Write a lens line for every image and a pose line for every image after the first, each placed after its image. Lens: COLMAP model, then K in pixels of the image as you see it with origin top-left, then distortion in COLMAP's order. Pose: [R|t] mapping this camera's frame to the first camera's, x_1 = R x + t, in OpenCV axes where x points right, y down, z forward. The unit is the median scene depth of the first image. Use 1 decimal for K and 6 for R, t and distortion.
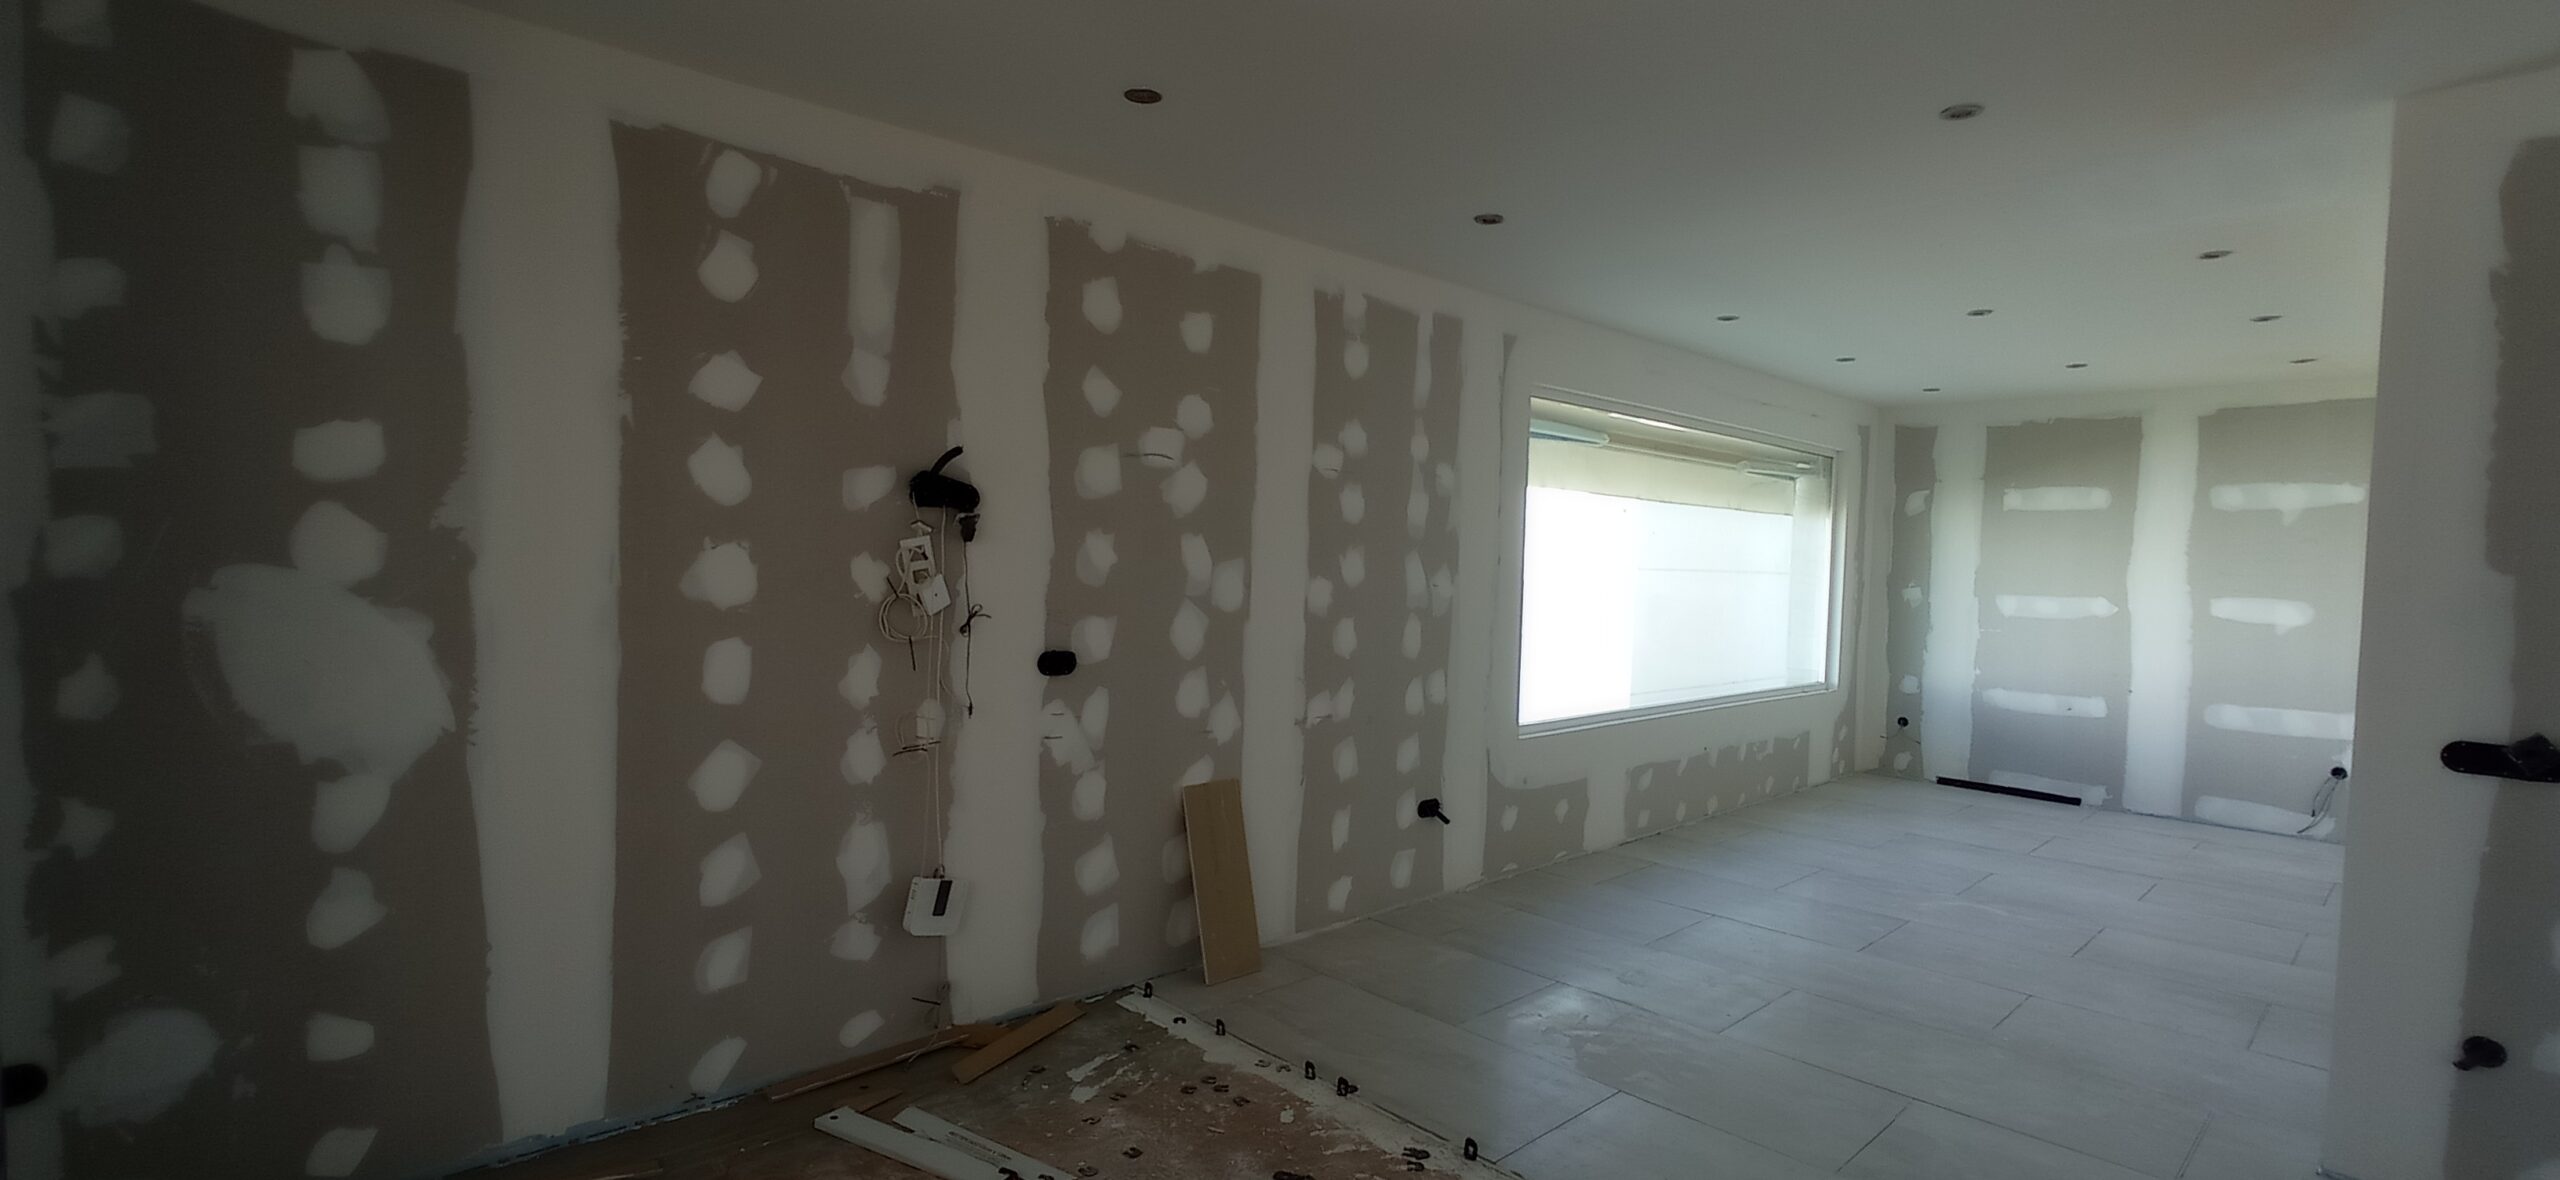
lens RADIAL K [[1158.2, 0, 1278.8], [0, 1158.2, 605.5], [0, 0, 1]] dist [-0.049868, 0.026078]
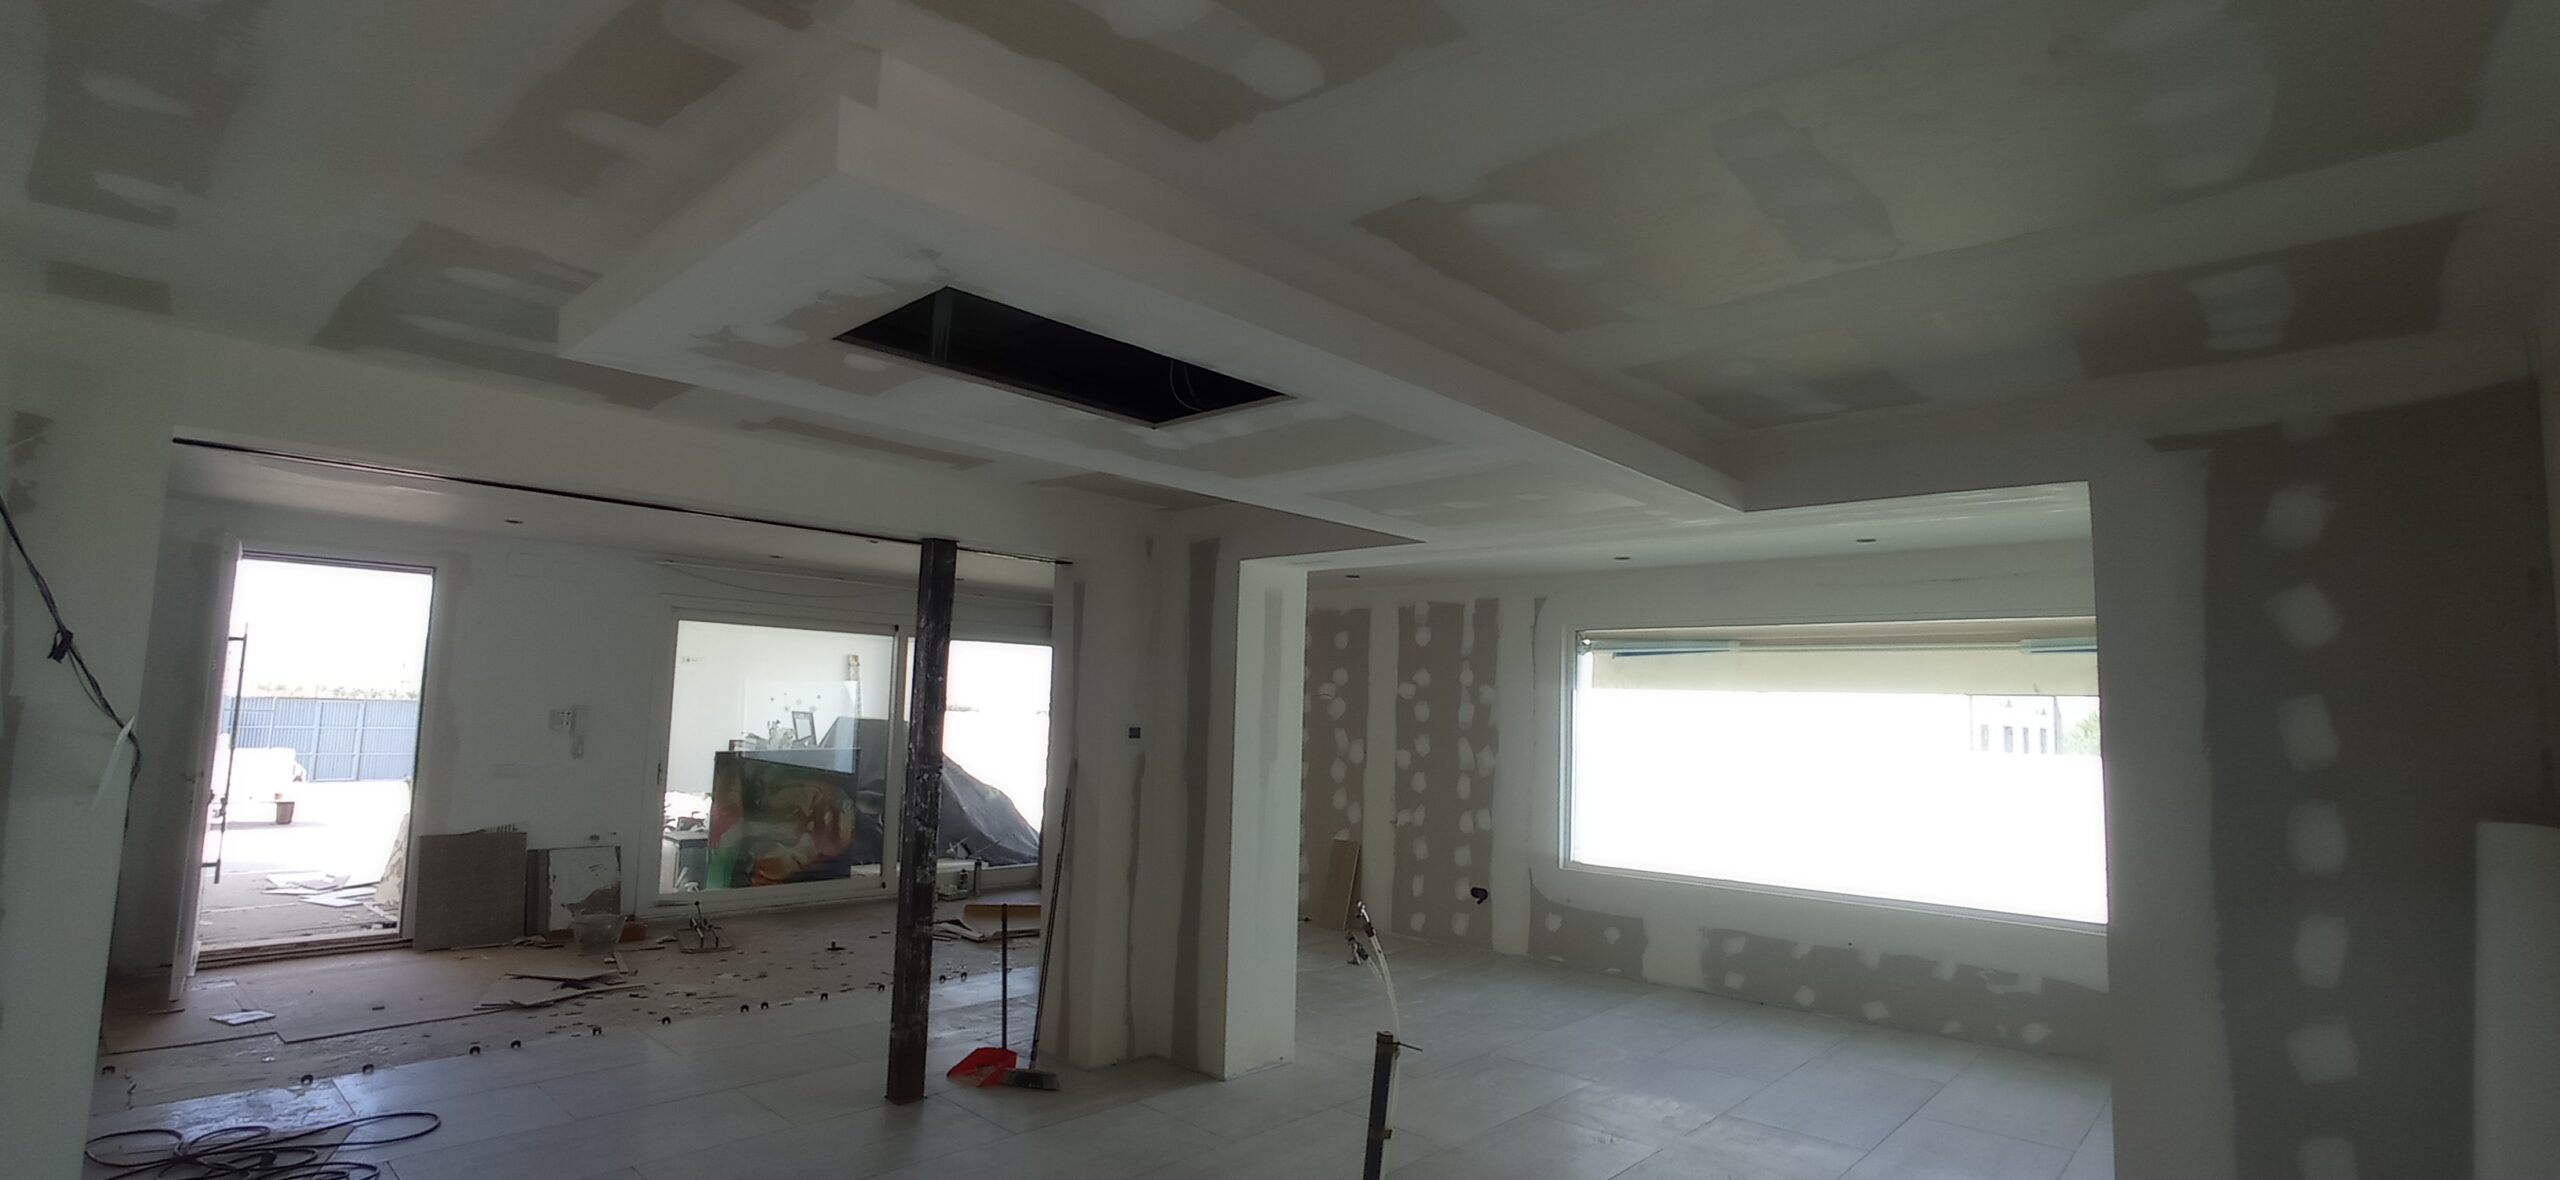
lens RADIAL K [[1158.2, 0, 1268.7], [0, 1158.2, 607.5], [0, 0, 1]] dist [-0.049868, 0.026078]
pose [[0.060842, -0.115357, -0.991459, 1.547973], [-0.071497, 0.990244, -0.119603, -0.009369], [0.995583, 0.078164, 0.052000, 0.500306]]
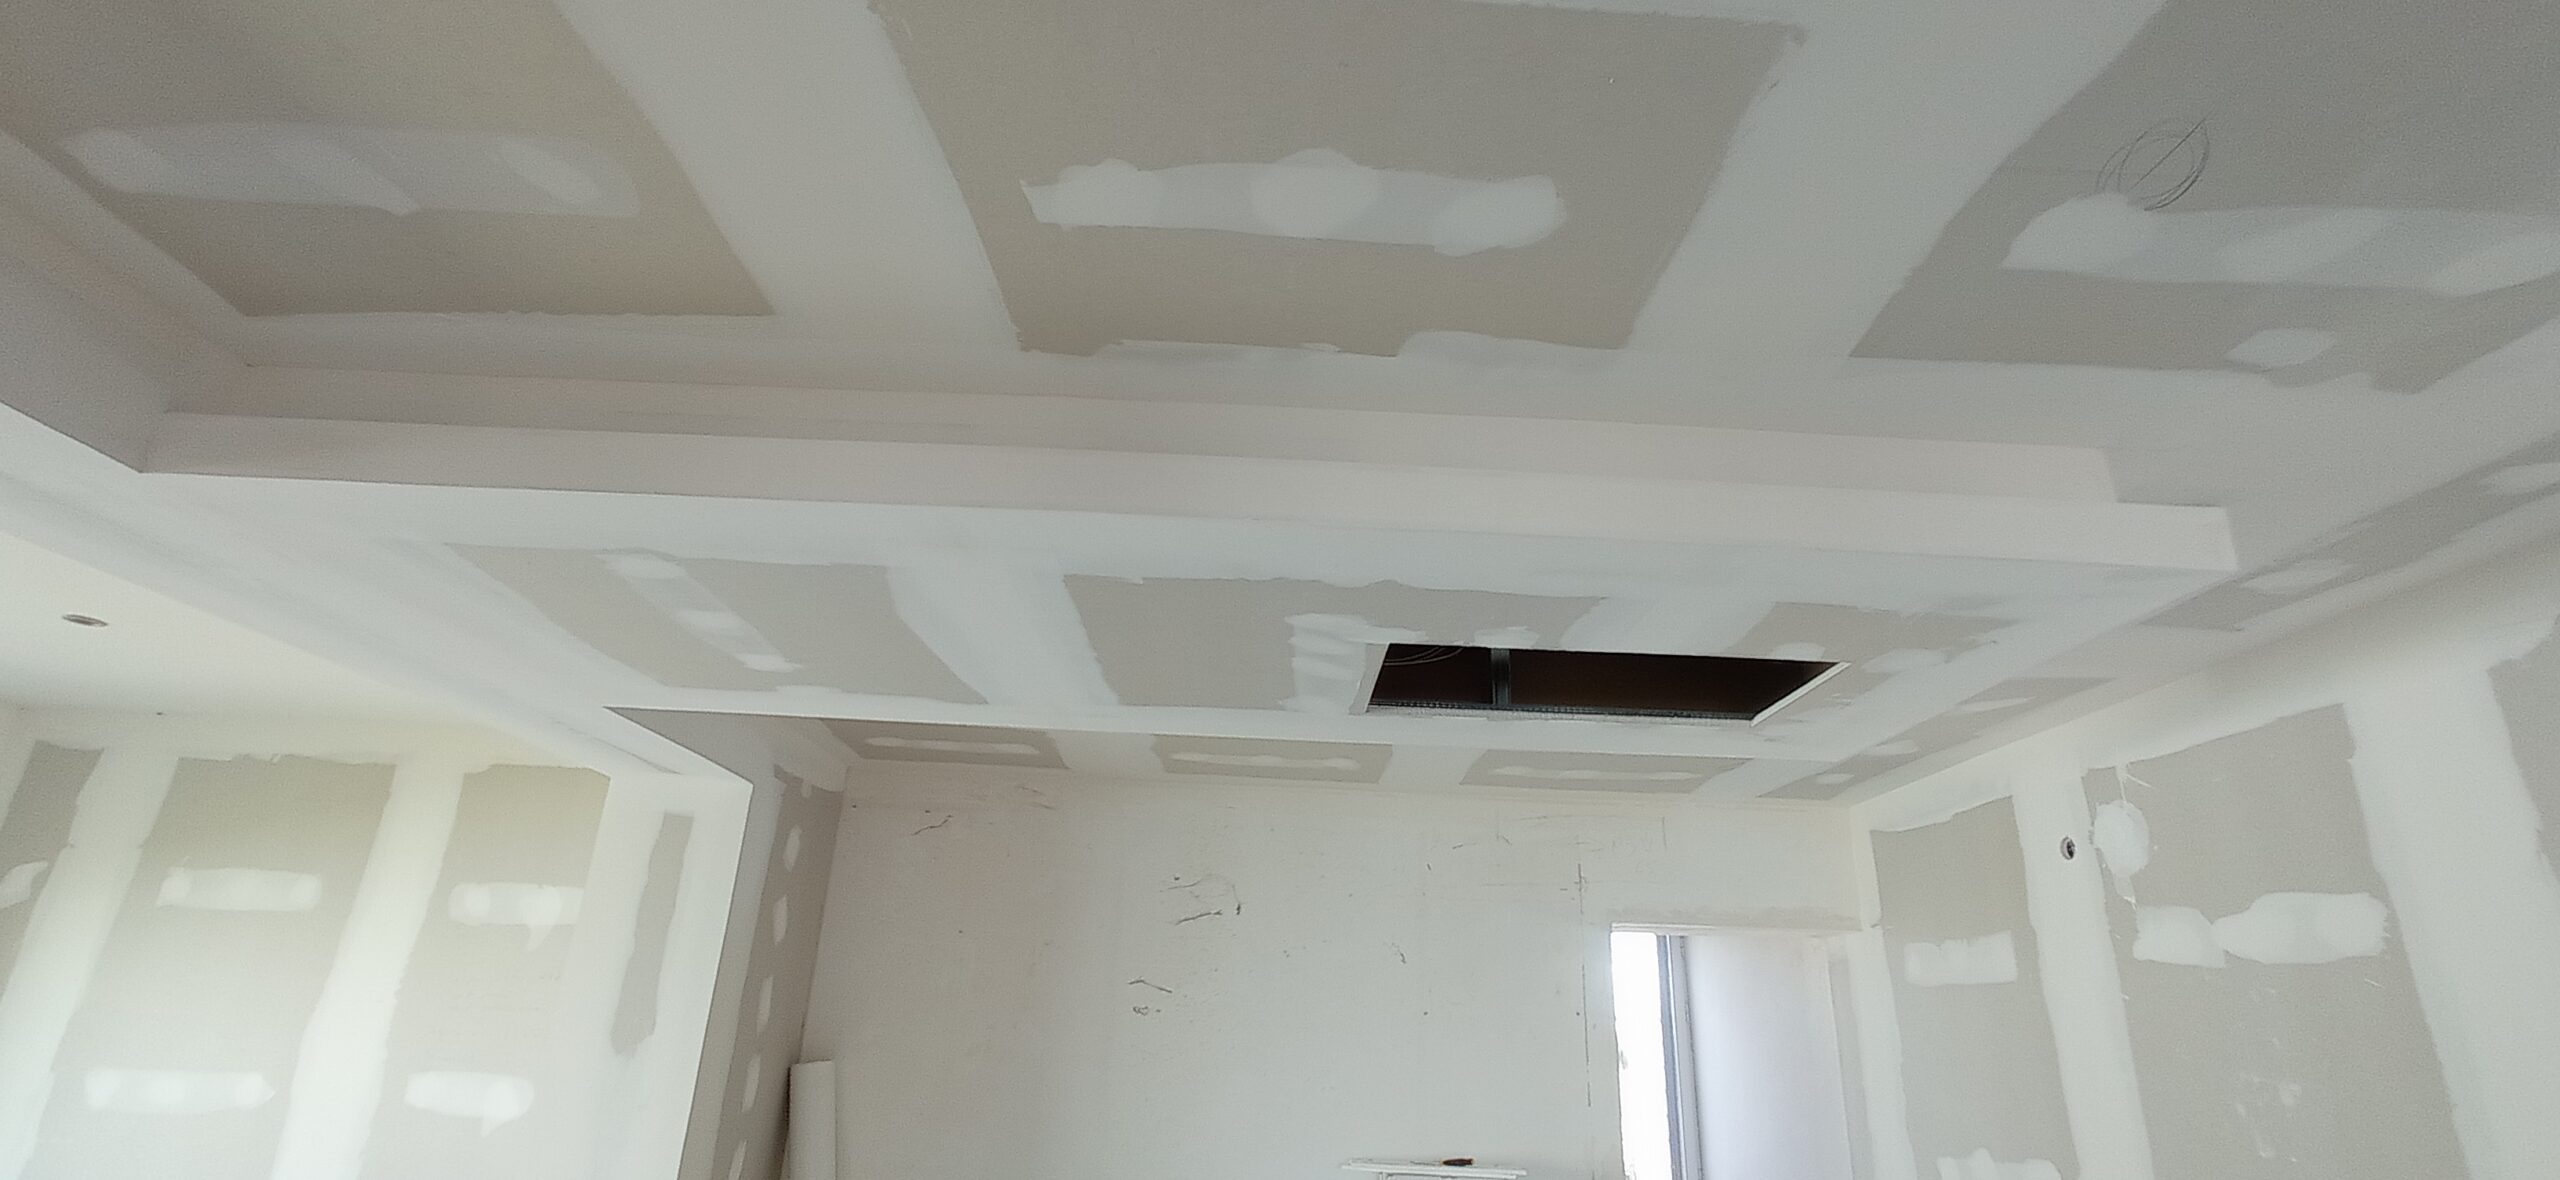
lens RADIAL K [[1158.2, 0, 1272.4], [0, 1158.2, 600.2], [0, 0, 1]] dist [-0.049868, 0.026078]
pose [[0.672003, 0.262000, 0.692653, 0.769829], [0.010863, 0.931736, -0.362973, -0.019887], [-0.740469, 0.251443, 0.623283, 0.264500]]
